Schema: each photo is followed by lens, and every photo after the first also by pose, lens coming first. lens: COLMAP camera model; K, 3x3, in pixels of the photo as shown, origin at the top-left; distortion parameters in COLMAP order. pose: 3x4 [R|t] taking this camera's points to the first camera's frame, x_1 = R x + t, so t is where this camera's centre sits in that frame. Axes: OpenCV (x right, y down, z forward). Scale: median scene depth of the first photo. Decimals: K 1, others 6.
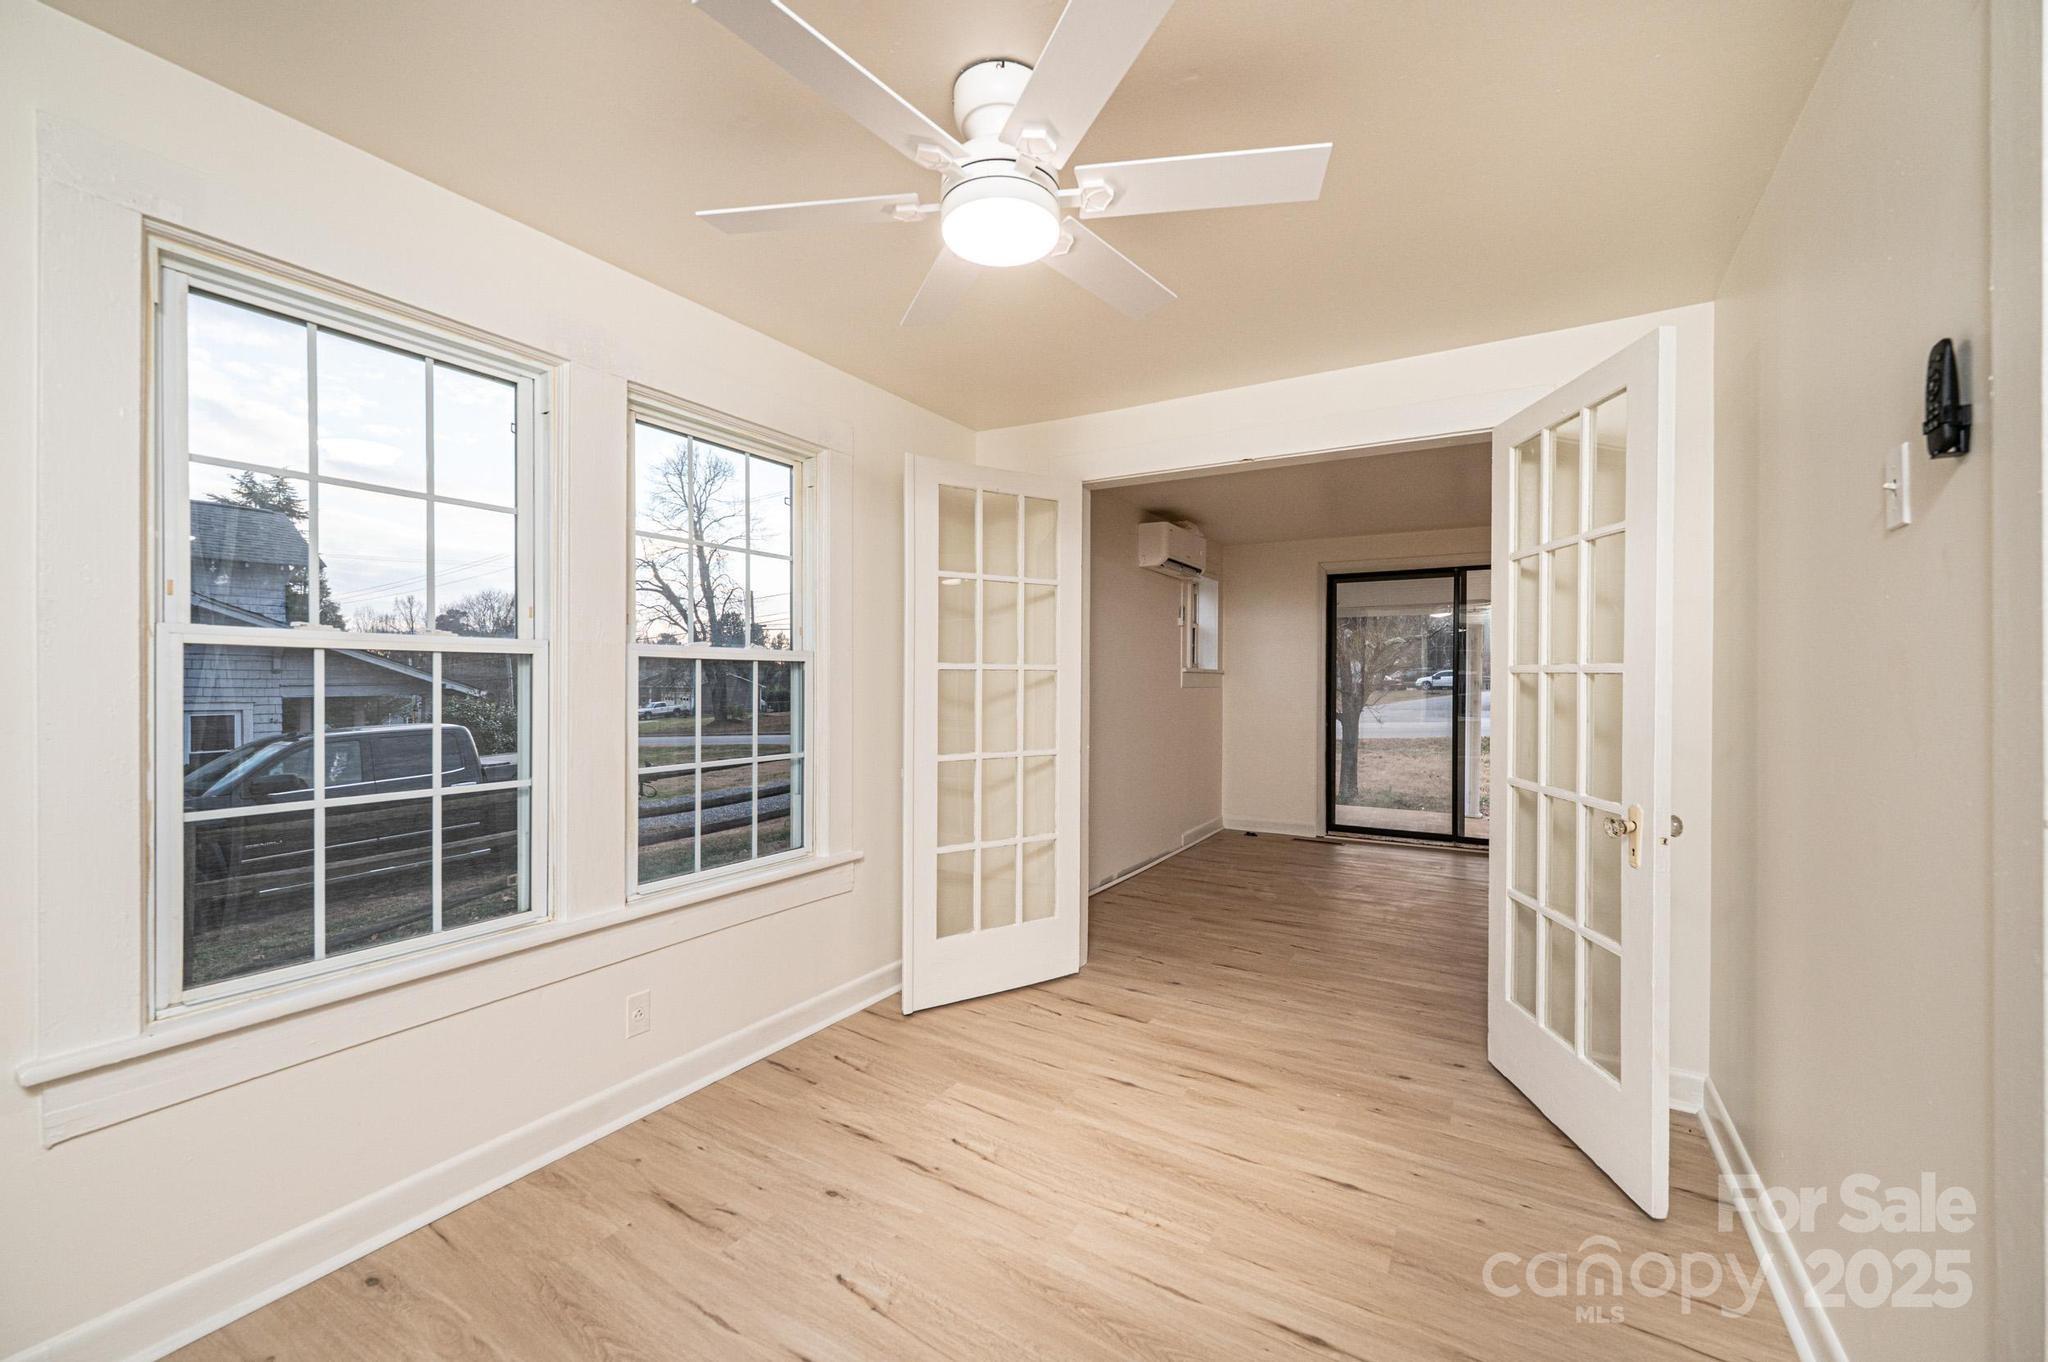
lens RADIAL K [[814.9, 0, 1023.8], [0, 814.9, 676.9], [0, 0, 1]] dist [-0.001716, 0.000278]
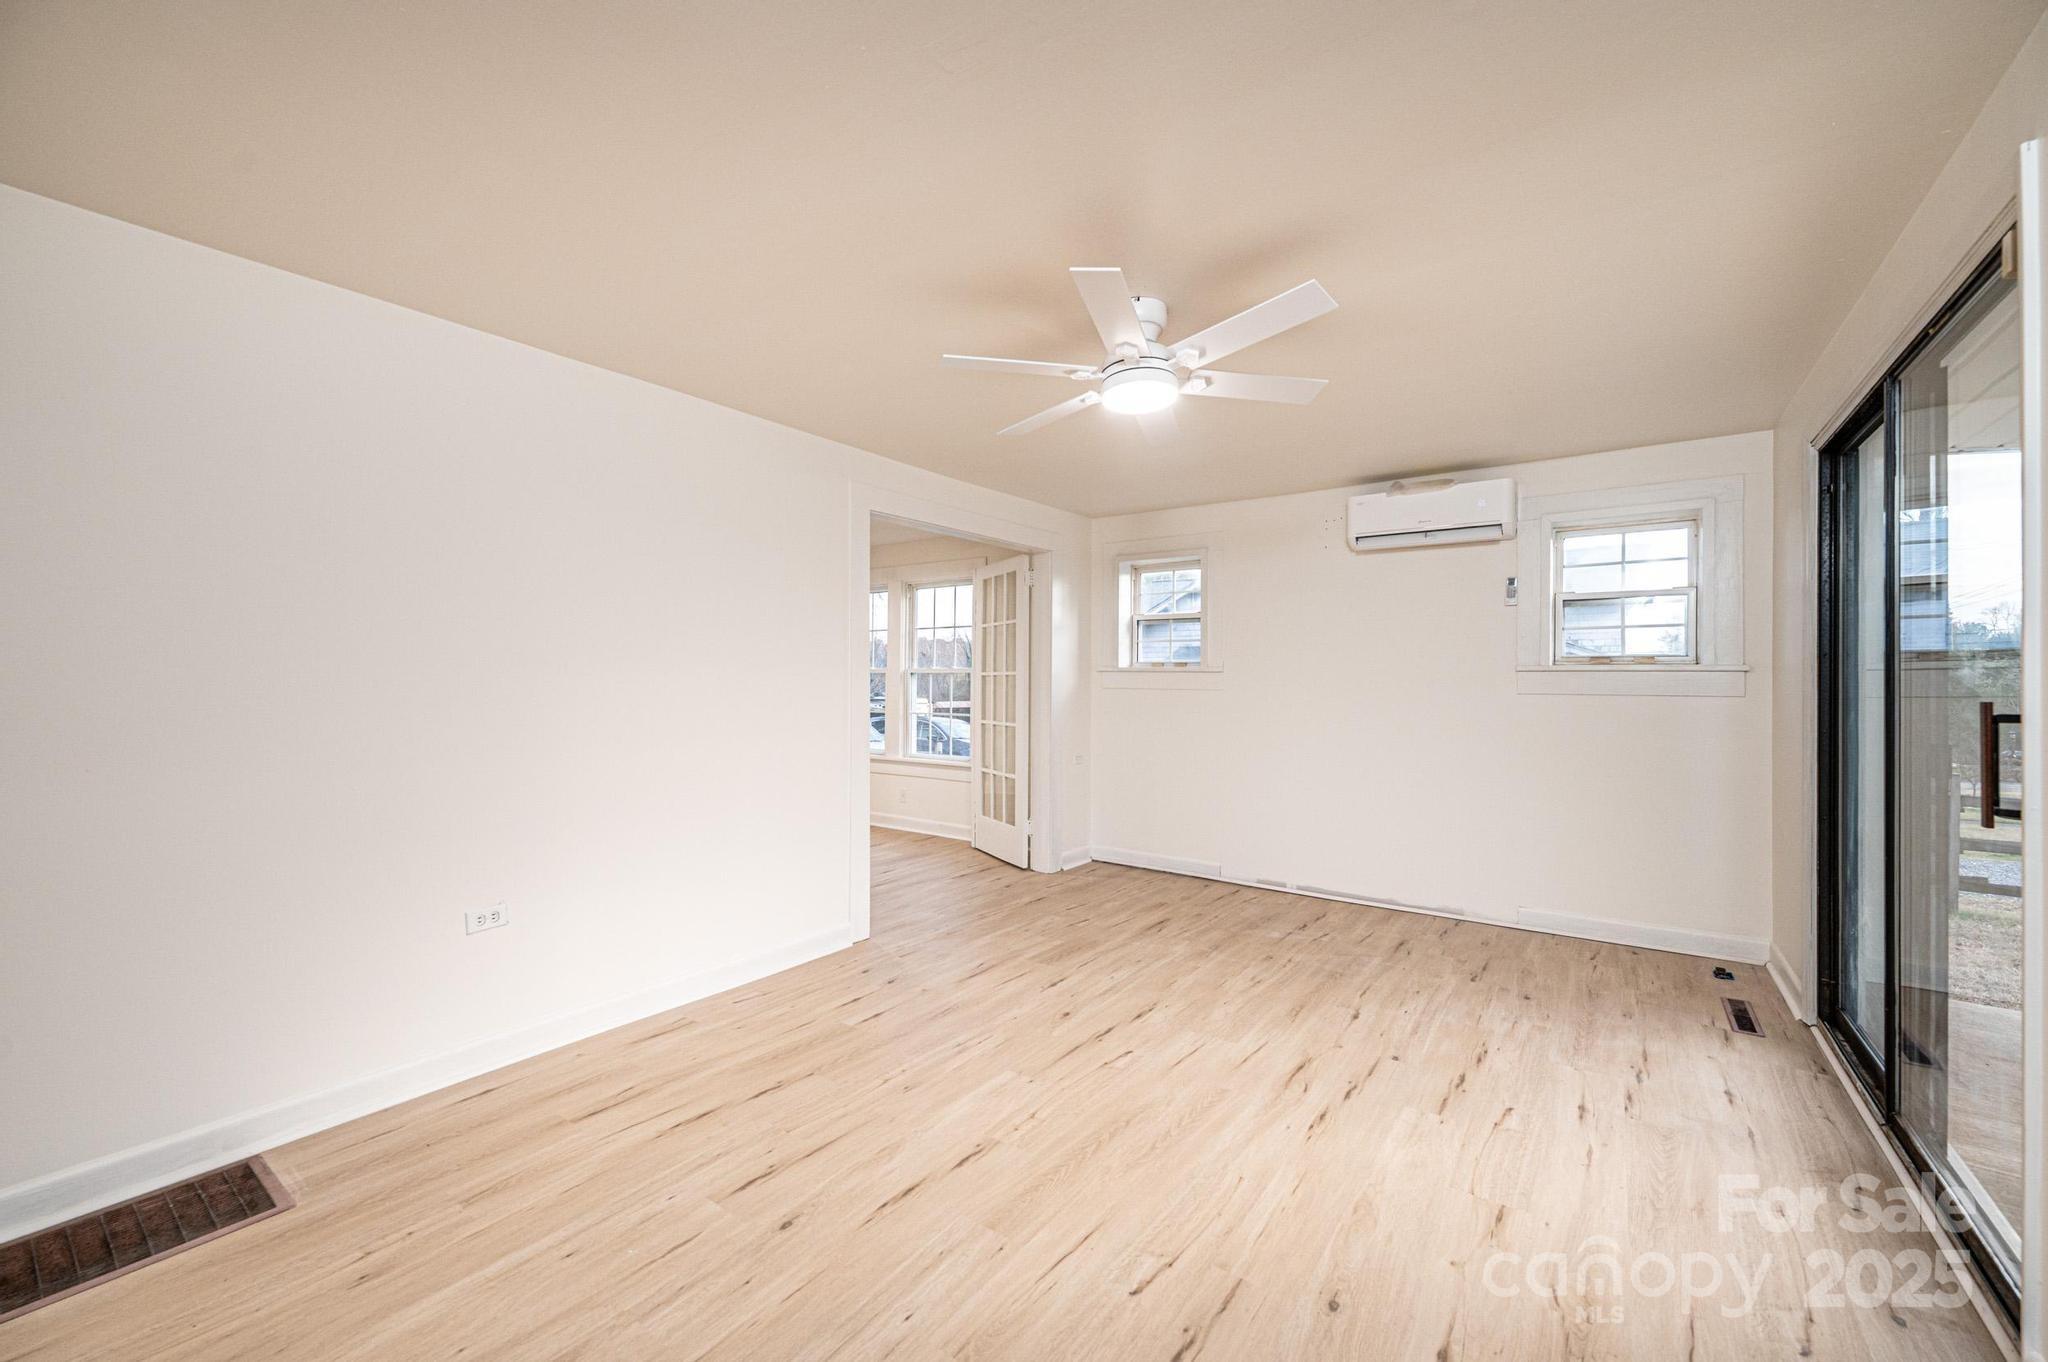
lens RADIAL K [[813.0, 0, 1023.2], [0, 813.0, 684.1], [0, 0, 1]] dist [-0.000955, 0.000083]
pose [[-0.082035, -0.002226, -0.996627, 2.469684], [-0.003357, 0.999992, -0.001957, 0.019861], [0.996624, 0.003185, -0.082042, 1.718358]]
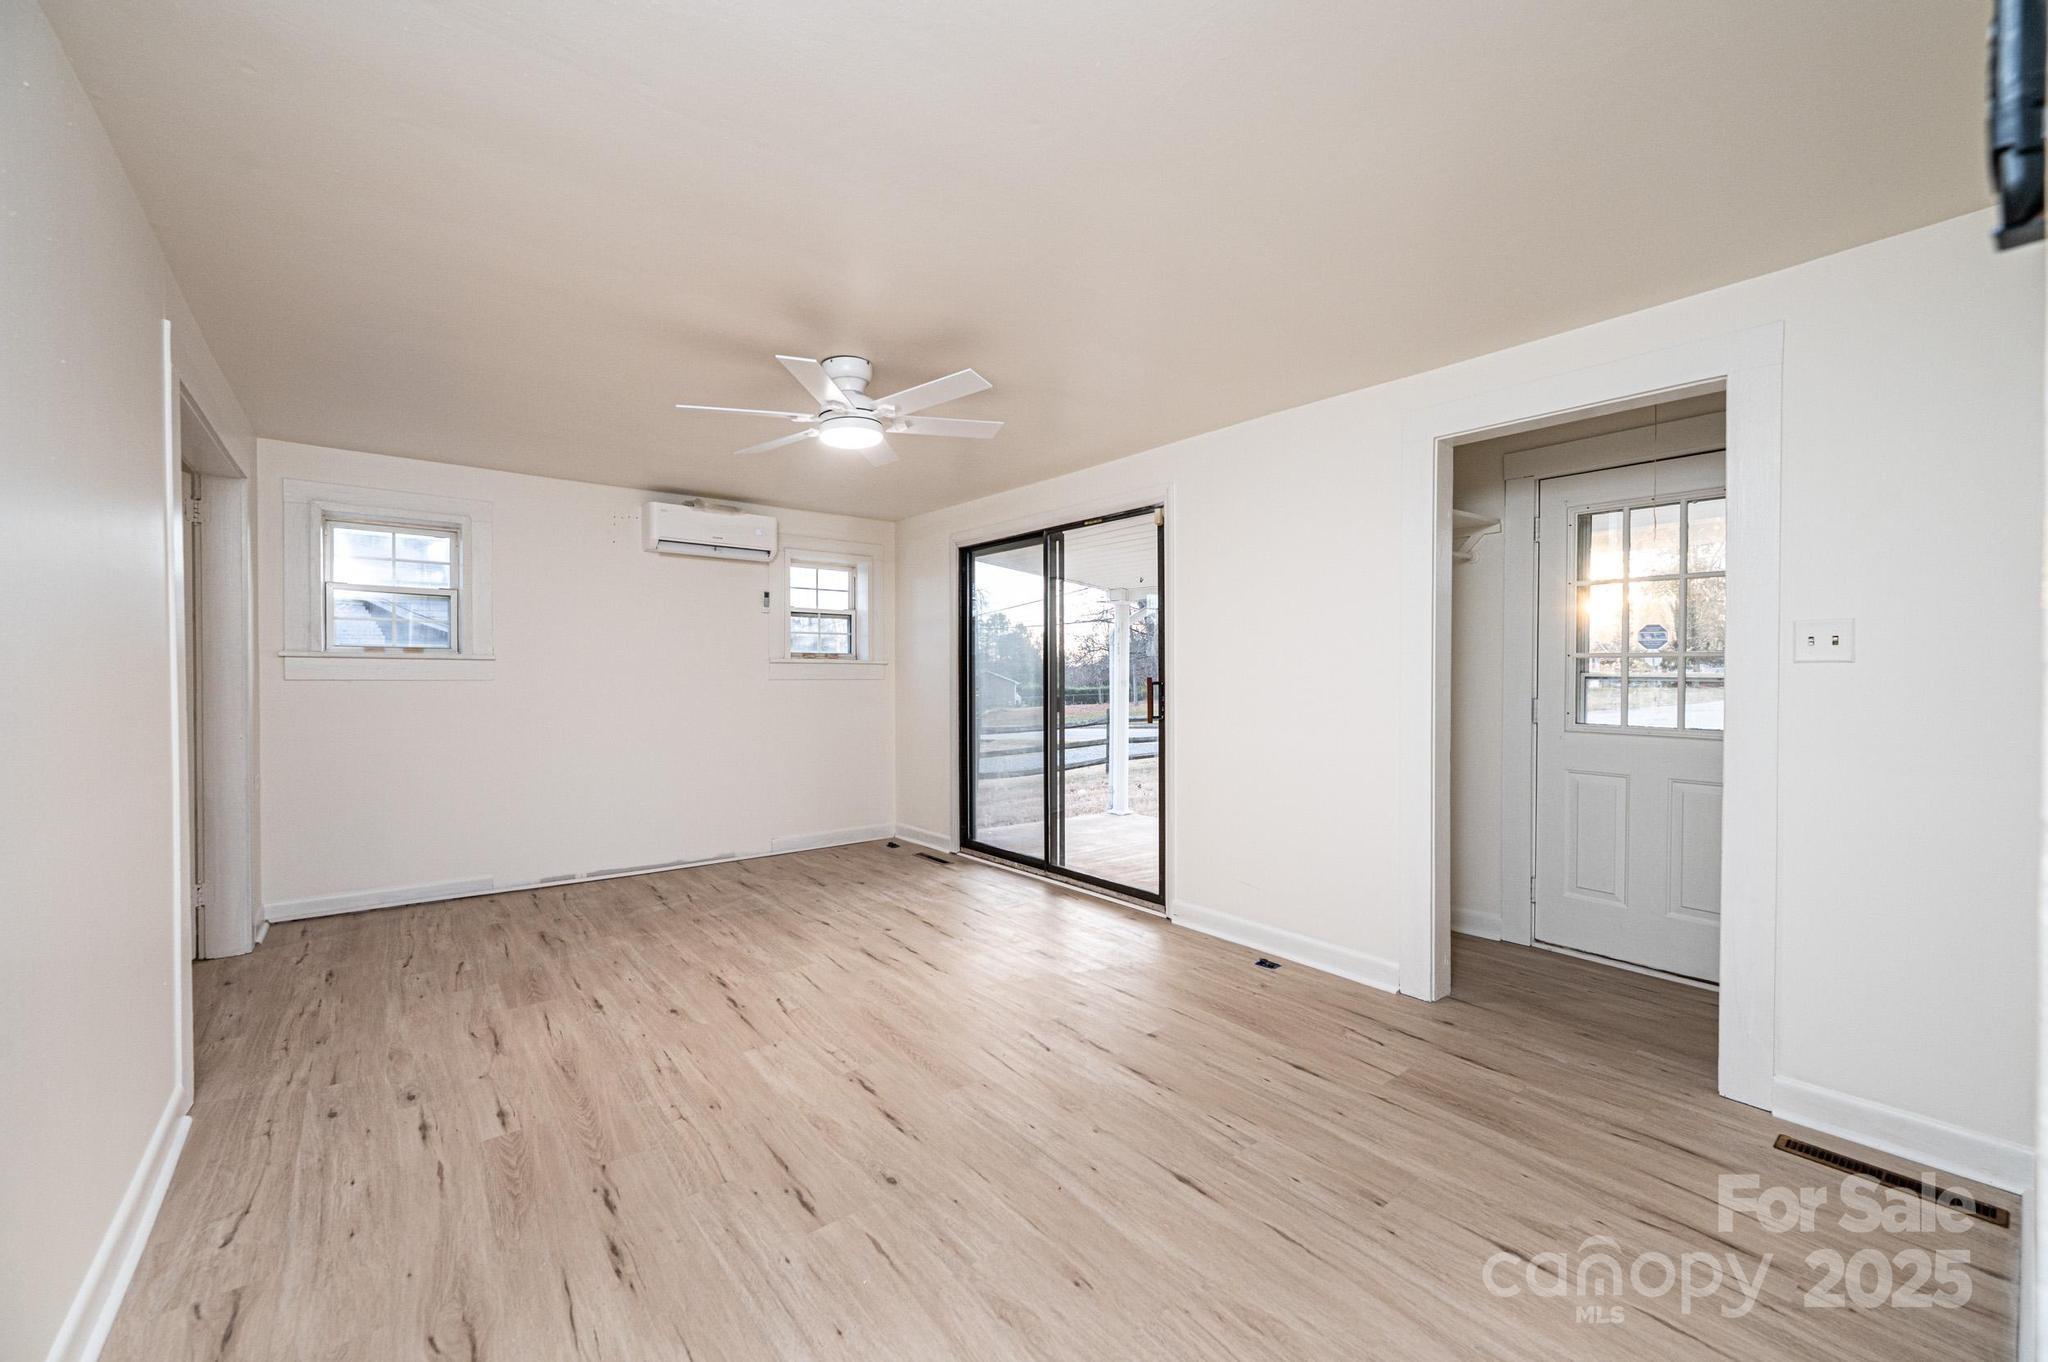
lens RADIAL K [[813.0, 0, 1023.2], [0, 813.0, 684.1], [0, 0, 1]] dist [-0.000955, 0.000083]
pose [[0.939014, -0.000541, -0.343879, 2.099247], [0.004825, 0.999921, 0.011600, 0.023019], [0.343845, -0.012552, 0.938942, 0.639211]]
